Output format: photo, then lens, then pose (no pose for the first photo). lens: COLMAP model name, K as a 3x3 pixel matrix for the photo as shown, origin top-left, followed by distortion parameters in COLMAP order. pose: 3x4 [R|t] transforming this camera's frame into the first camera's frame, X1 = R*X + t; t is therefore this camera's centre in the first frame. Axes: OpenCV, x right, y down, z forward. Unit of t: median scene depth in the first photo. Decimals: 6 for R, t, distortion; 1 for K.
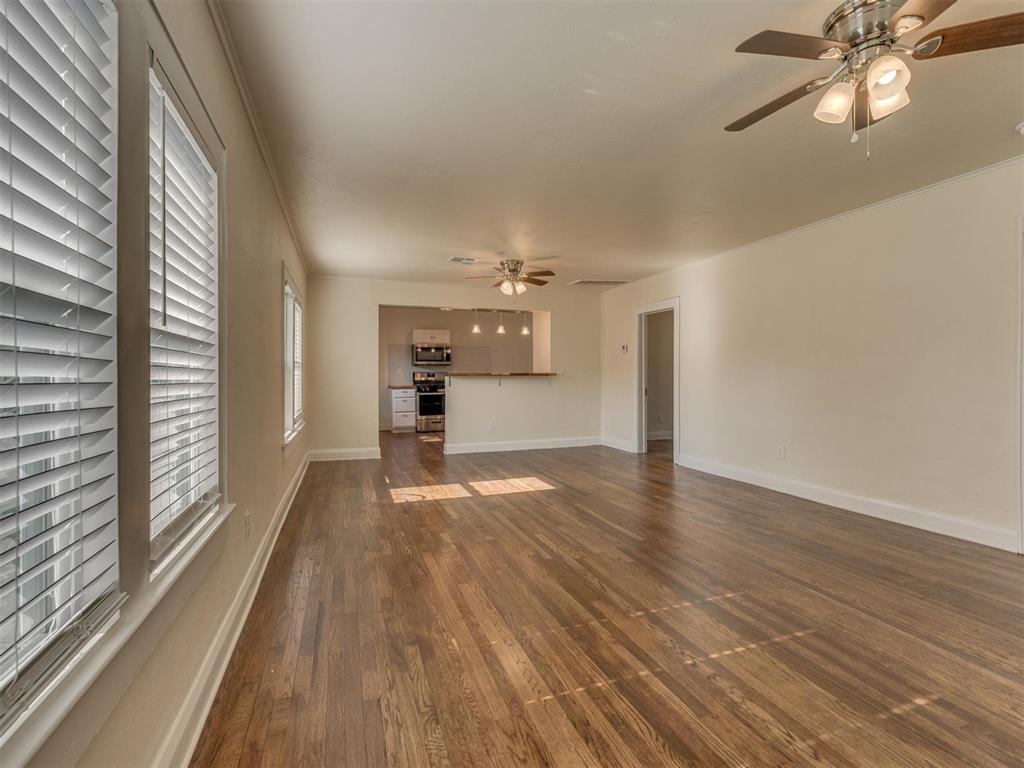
lens RADIAL K [[467.3, 0, 505.8], [0, 467.3, 390.9], [0, 0, 1]] dist [-0.002302, 0.001275]
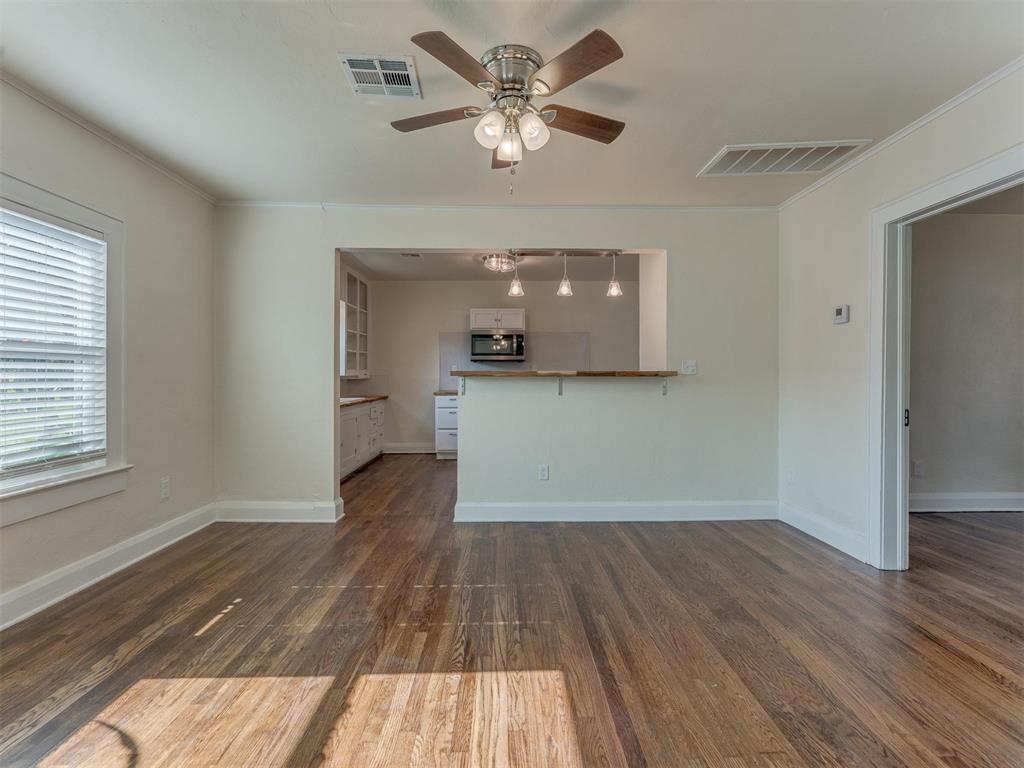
lens RADIAL K [[467.3, 0, 511.4], [0, 467.3, 385.0], [0, 0, 1]] dist [-0.002302, 0.001275]
pose [[0.952794, 0.010898, -0.303423, 0.225497], [-0.015625, 0.999791, -0.013158, -0.035740], [0.303217, 0.017278, 0.952765, 1.181894]]
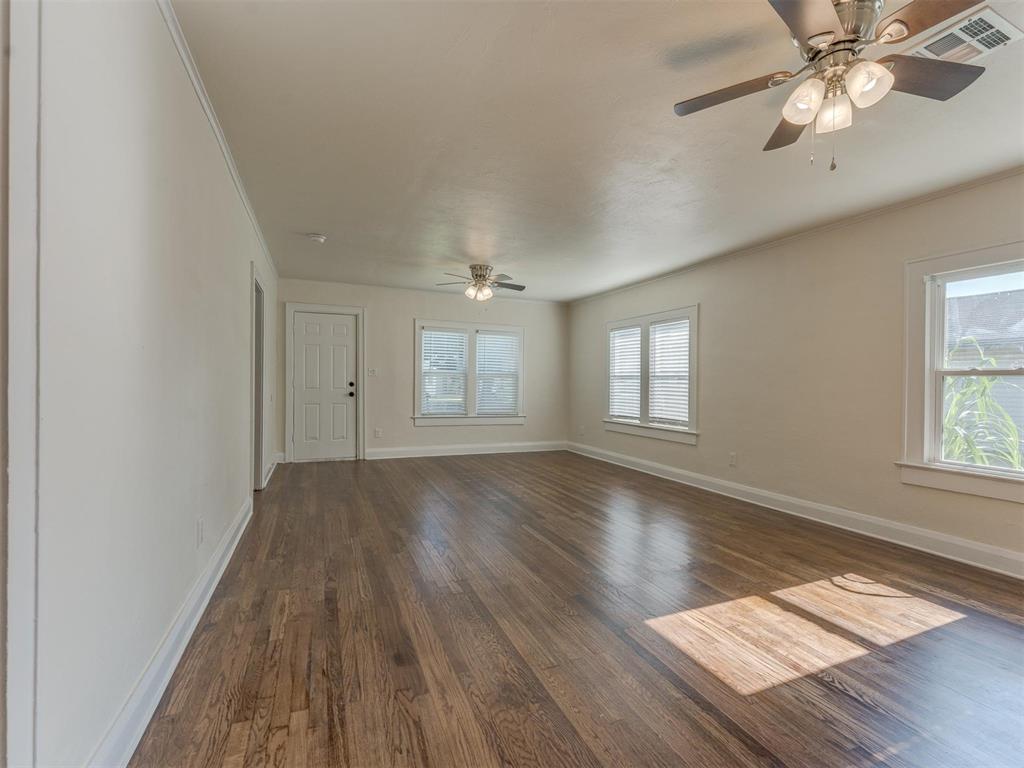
lens RADIAL K [[467.3, 0, 510.2], [0, 467.3, 388.9], [0, 0, 1]] dist [-0.002302, 0.001275]
pose [[-0.997787, -0.009694, -0.065787, 0.441093], [-0.012642, 0.998928, 0.044535, -0.077463], [0.065285, 0.045268, -0.996839, 2.344693]]
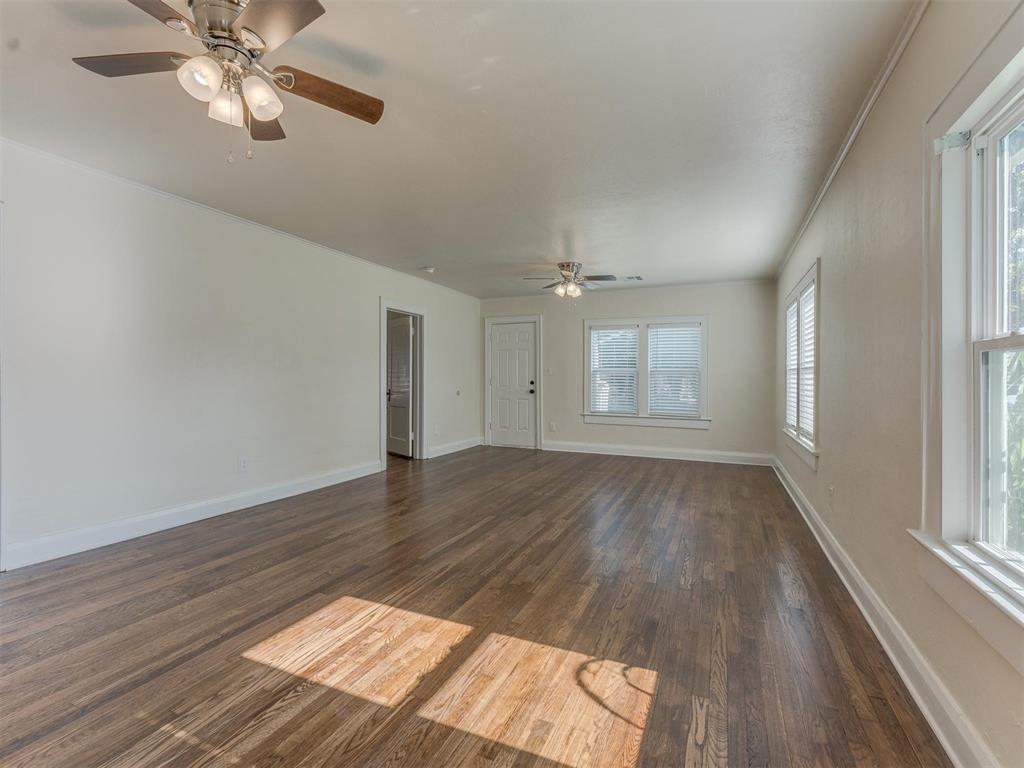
lens RADIAL K [[467.3, 0, 522.4], [0, 467.3, 380.4], [0, 0, 1]] dist [-0.002302, 0.001275]
pose [[-0.740640, -0.003138, 0.671895, -0.624491], [0.015348, 0.999649, 0.021587, -0.059327], [-0.671727, 0.026300, -0.740332, 2.001256]]
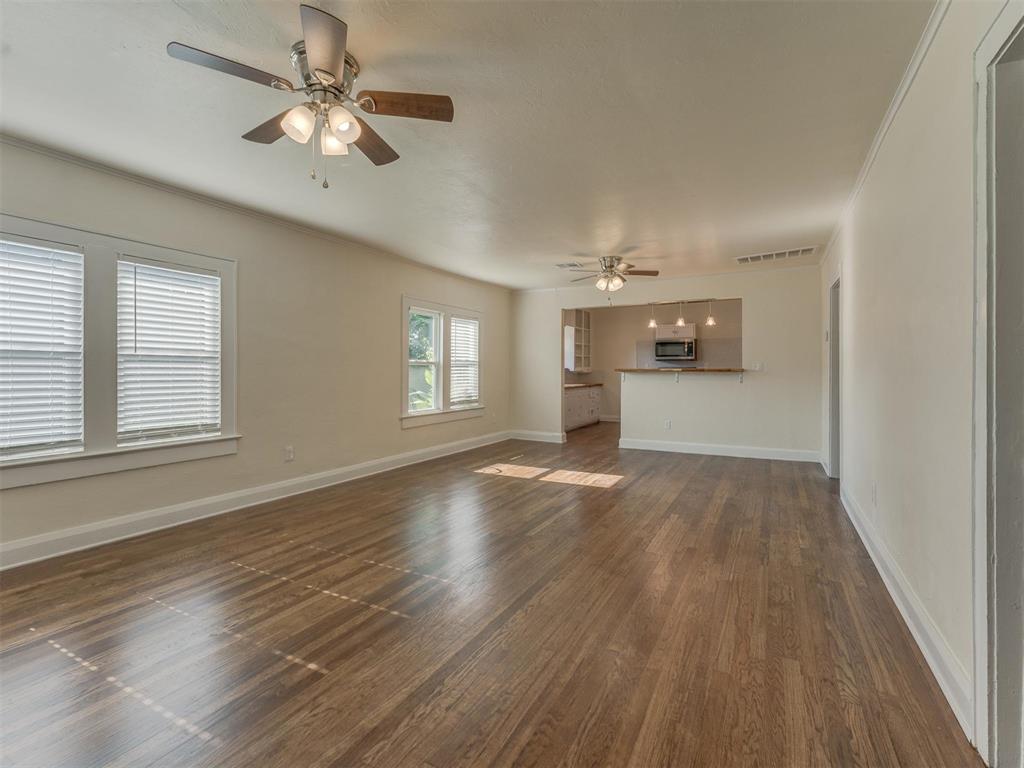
lens RADIAL K [[467.3, 0, 524.8], [0, 467.3, 375.8], [0, 0, 1]] dist [-0.002302, 0.001275]
pose [[0.690653, 0.011540, -0.723094, 1.108050], [-0.025599, 0.999636, -0.008498, -0.018275], [0.722733, 0.024380, 0.690697, 0.314184]]
